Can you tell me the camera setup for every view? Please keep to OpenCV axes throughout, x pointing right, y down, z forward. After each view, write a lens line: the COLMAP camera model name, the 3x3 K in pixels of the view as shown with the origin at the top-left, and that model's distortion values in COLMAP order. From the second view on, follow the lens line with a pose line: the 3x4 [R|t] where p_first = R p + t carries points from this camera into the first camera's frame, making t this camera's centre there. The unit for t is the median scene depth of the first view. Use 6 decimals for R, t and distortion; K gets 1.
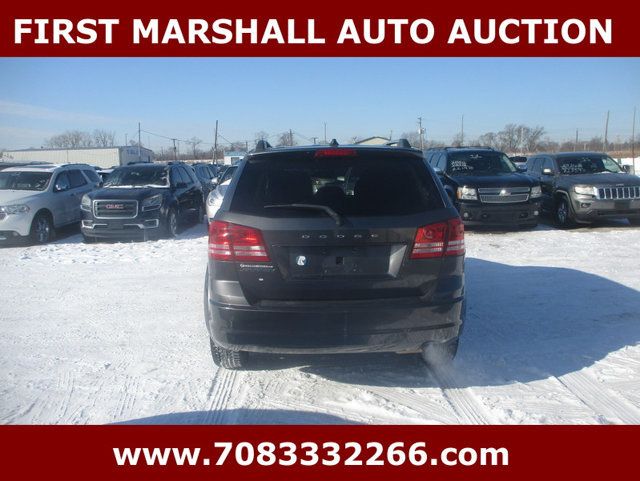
lens RADIAL K [[529.1, 0, 320.7], [0, 529.1, 241.4], [0, 0, 1]] dist [-0.040351, 0.003049]
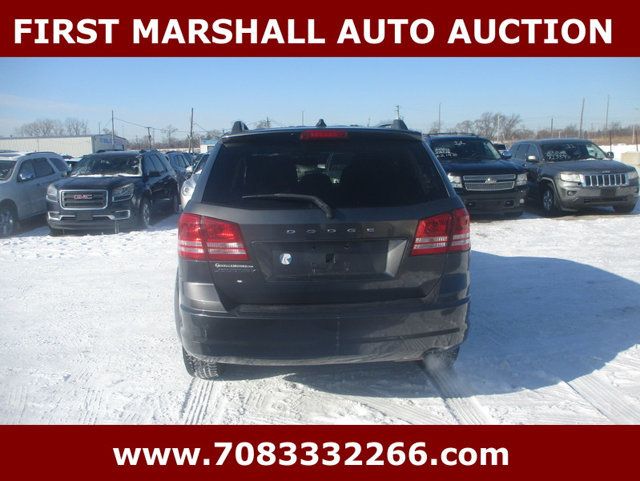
lens RADIAL K [[529.1, 0, 319.8], [0, 529.1, 240.5], [0, 0, 1]] dist [-0.040351, 0.003049]
pose [[0.999182, -0.008675, 0.039505, -0.007066], [0.007897, 0.999772, 0.019822, -0.004924], [-0.039668, -0.019494, 0.999023, 0.060898]]
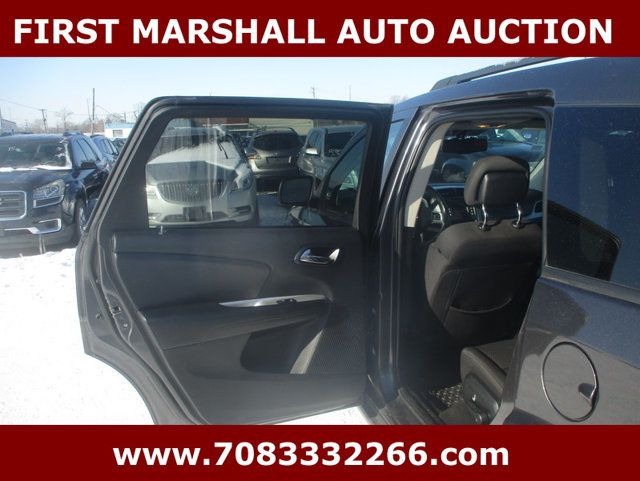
lens RADIAL K [[529.1, 0, 320.3], [0, 529.1, 239.9], [0, 0, 1]] dist [-0.040351, 0.003049]
pose [[0.976802, -0.048386, 0.208608, -0.198434], [0.038144, 0.997874, 0.052843, -0.057516], [-0.210721, -0.043660, 0.976571, 0.447993]]
